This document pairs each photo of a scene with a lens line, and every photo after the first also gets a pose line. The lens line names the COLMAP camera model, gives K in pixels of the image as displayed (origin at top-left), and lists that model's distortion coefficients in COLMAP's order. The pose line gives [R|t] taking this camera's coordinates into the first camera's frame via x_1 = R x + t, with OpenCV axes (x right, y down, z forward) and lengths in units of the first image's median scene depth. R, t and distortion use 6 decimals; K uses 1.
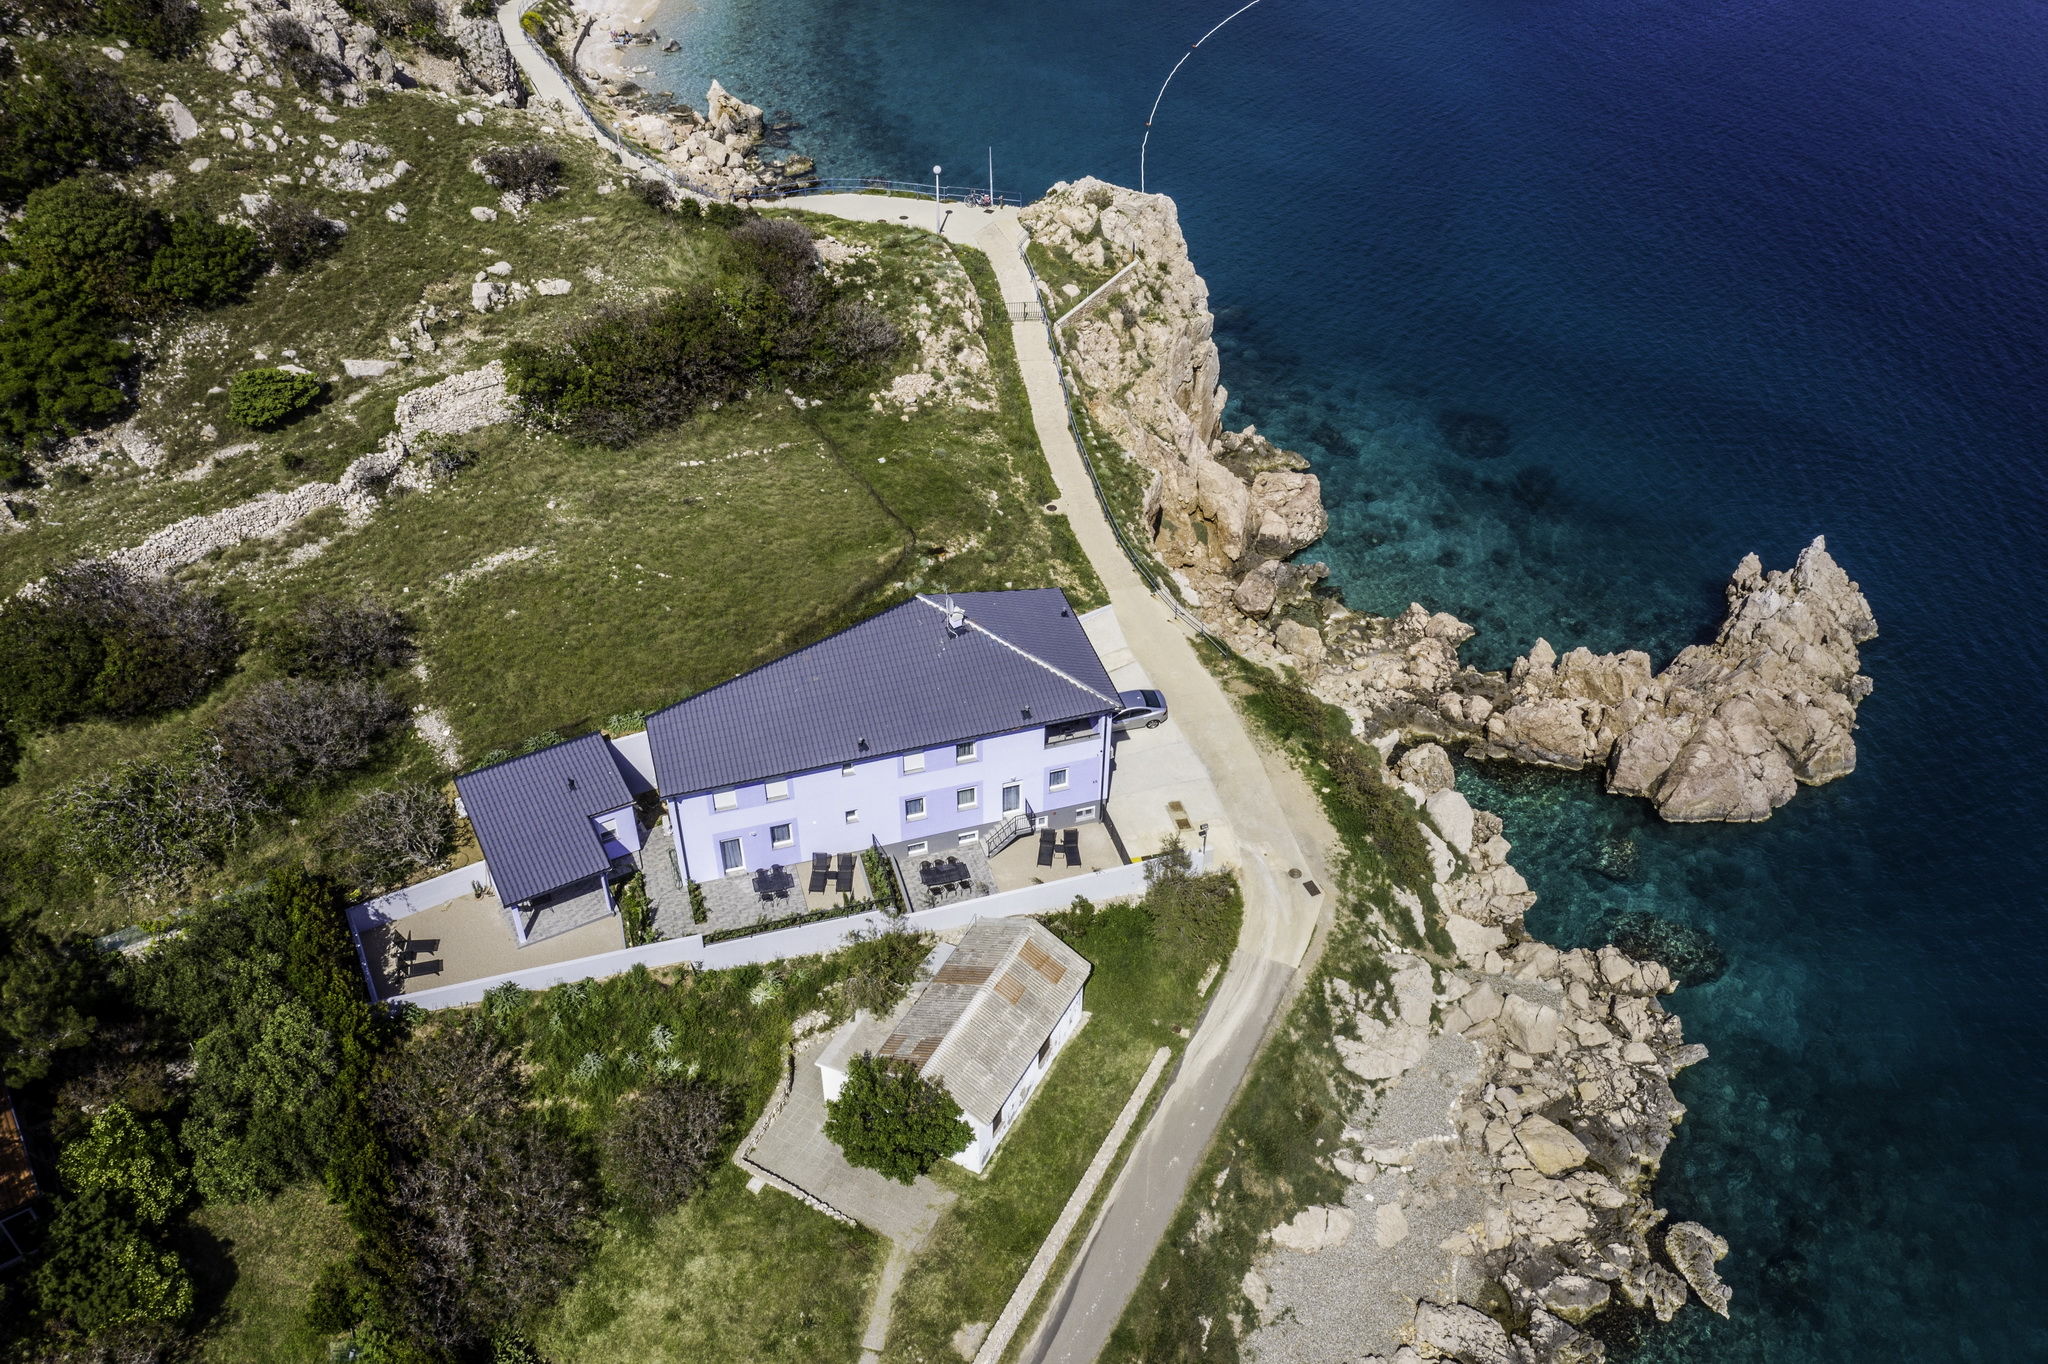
lens RADIAL K [[1617.1, 0, 1024.0], [0, 1617.1, 682.0], [0, 0, 1]] dist [-0.014528, 0.004959]
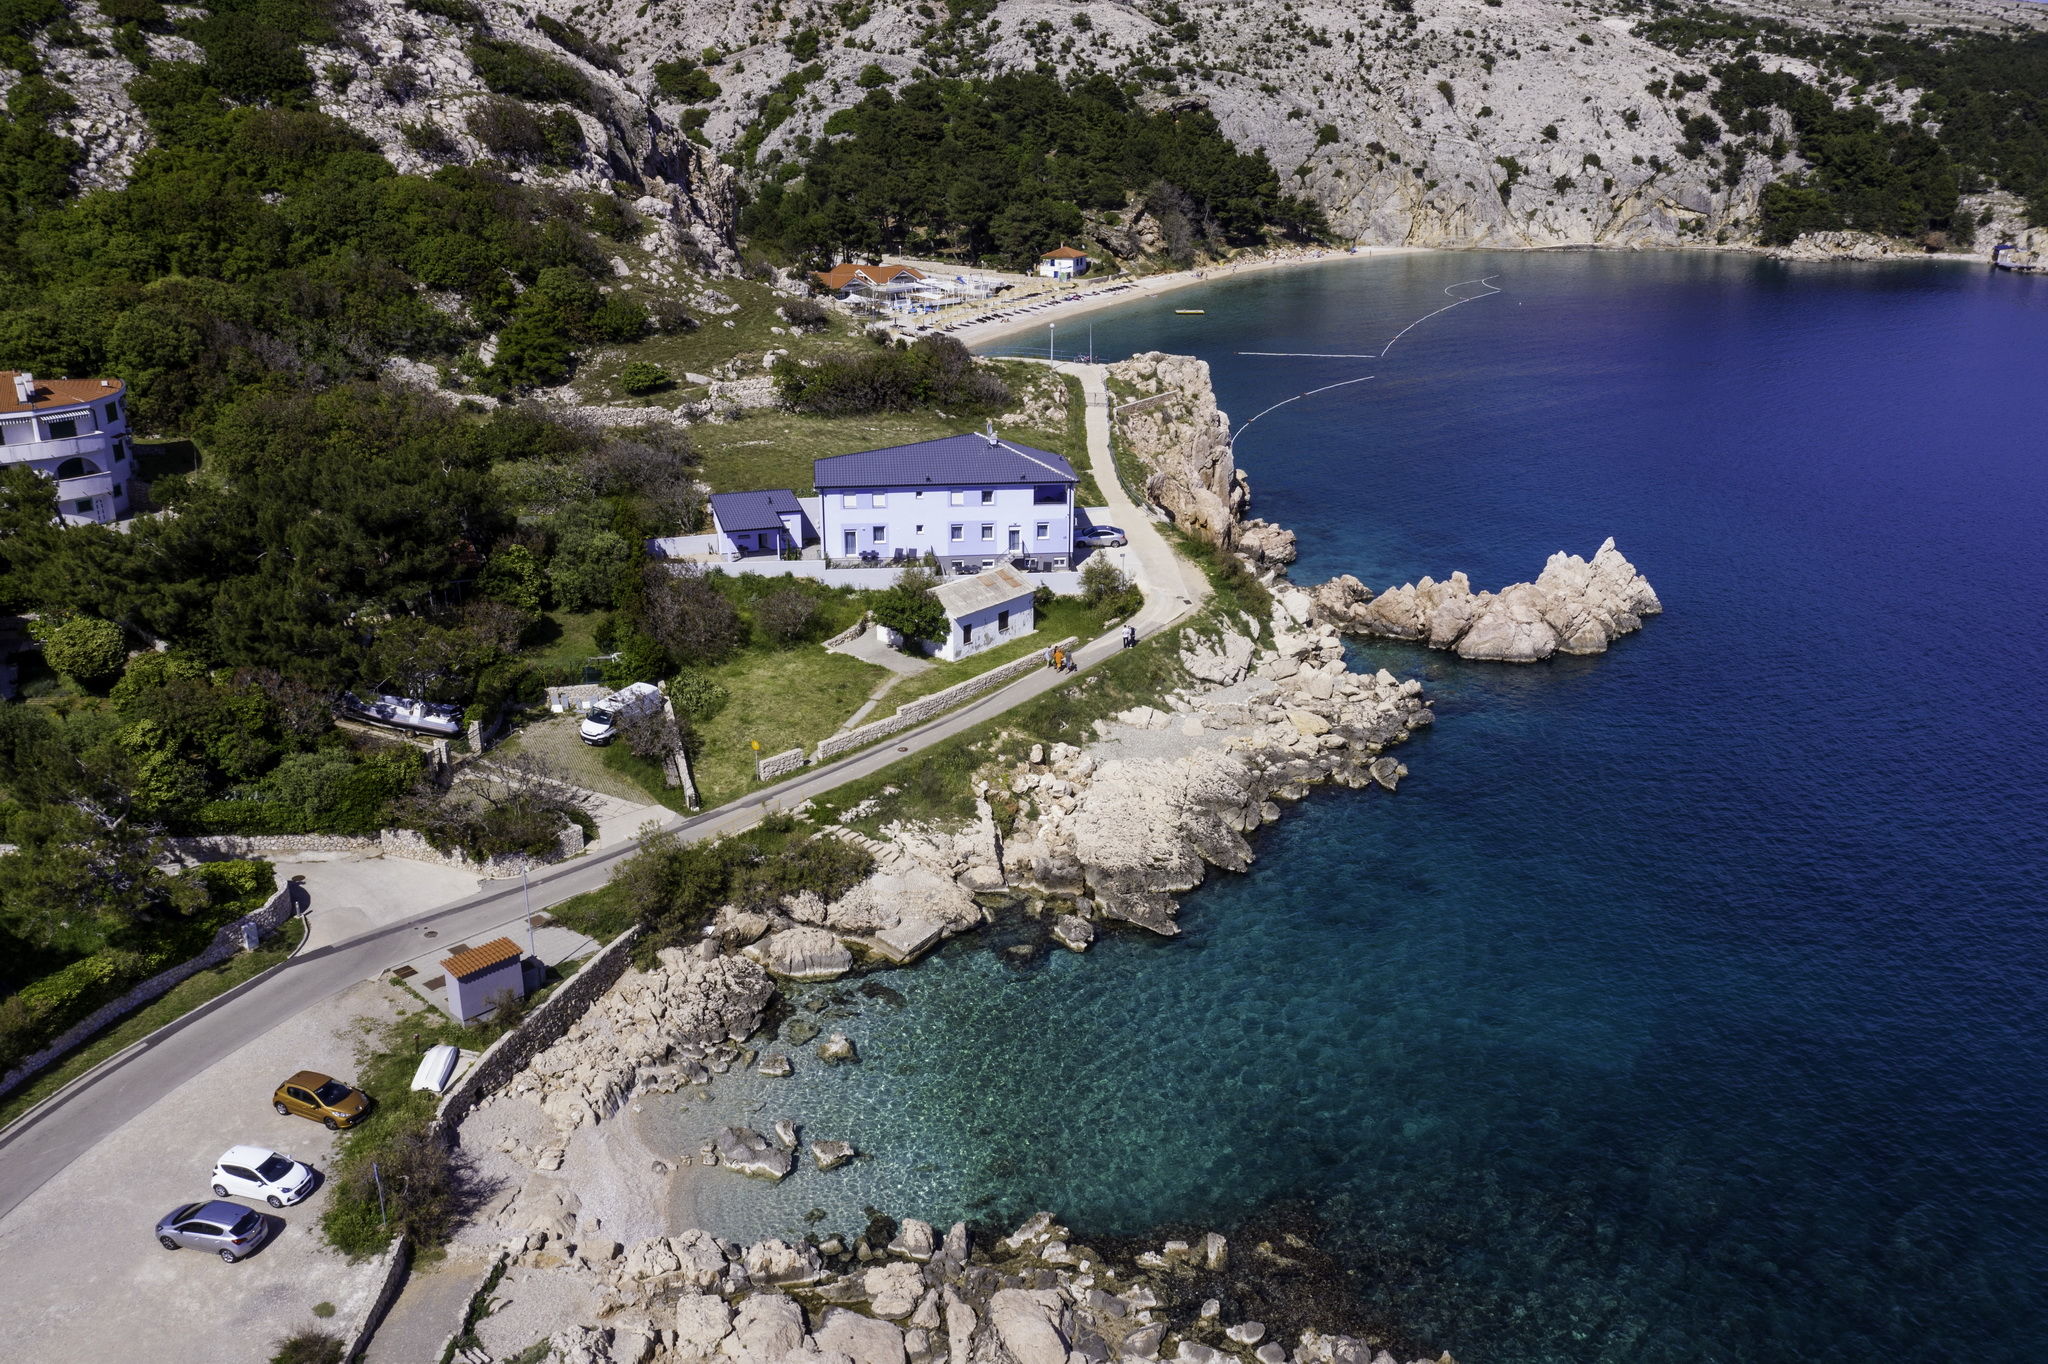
lens RADIAL K [[1617.1, 0, 1024.0], [0, 1617.1, 682.0], [0, 0, 1]] dist [-0.014528, 0.004959]
pose [[0.983451, 0.057430, -0.171831, 0.252514], [-0.111633, 0.939084, -0.325052, 0.636223], [0.142697, 0.338854, 0.929955, -0.449648]]
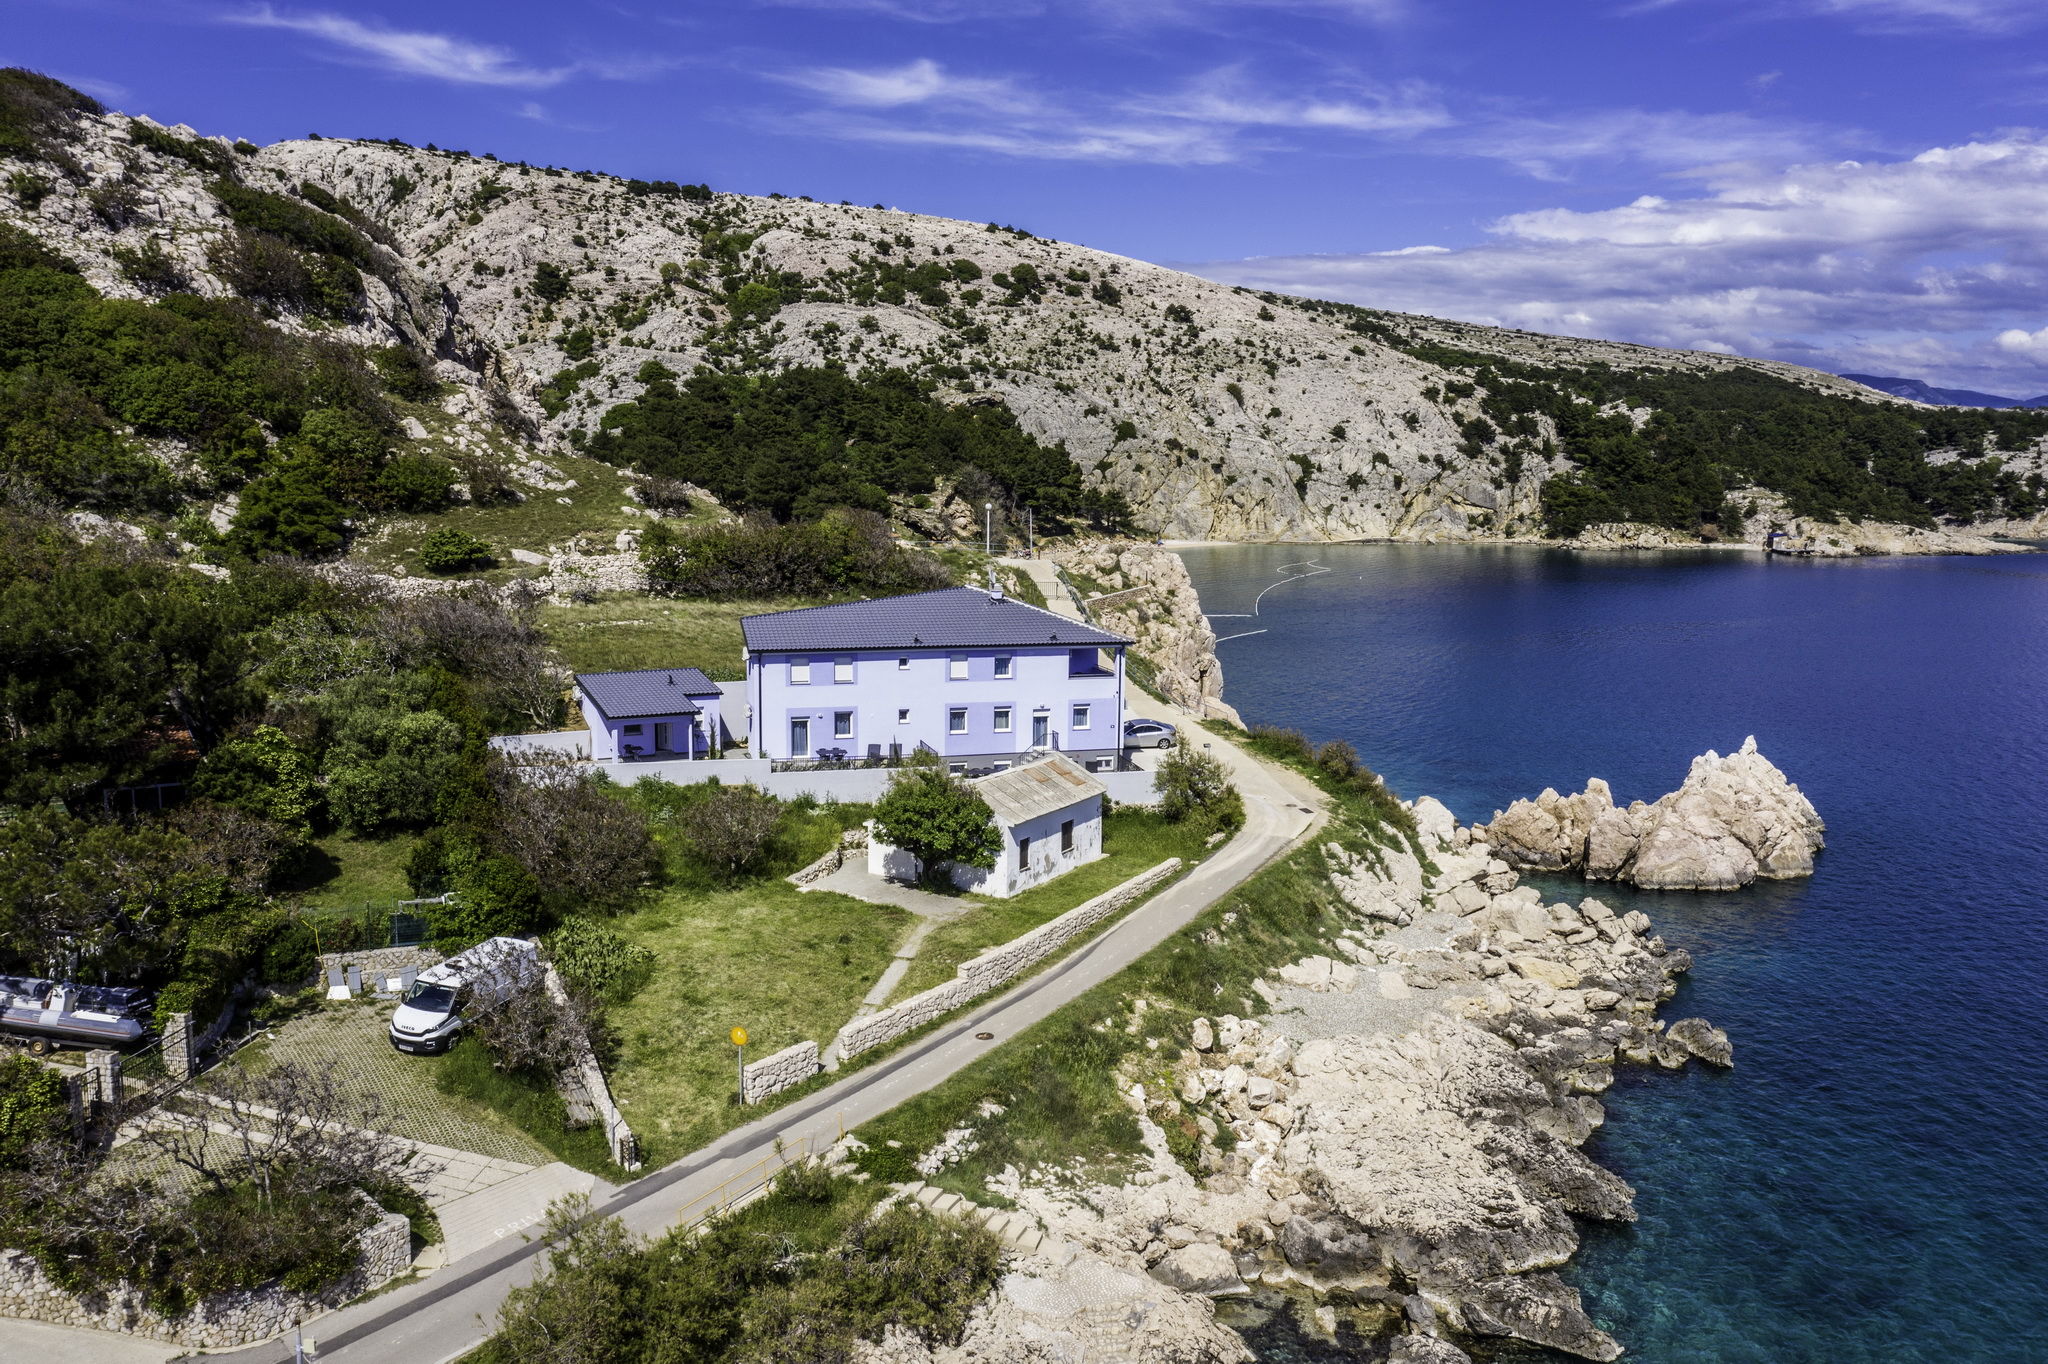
lens RADIAL K [[1617.1, 0, 1024.0], [0, 1617.1, 682.0], [0, 0, 1]] dist [-0.014528, 0.004959]
pose [[0.999656, 0.005343, -0.025695, 0.008238], [-0.017932, 0.853915, -0.520103, 0.533994], [0.019162, 0.520385, 0.853717, -0.009319]]
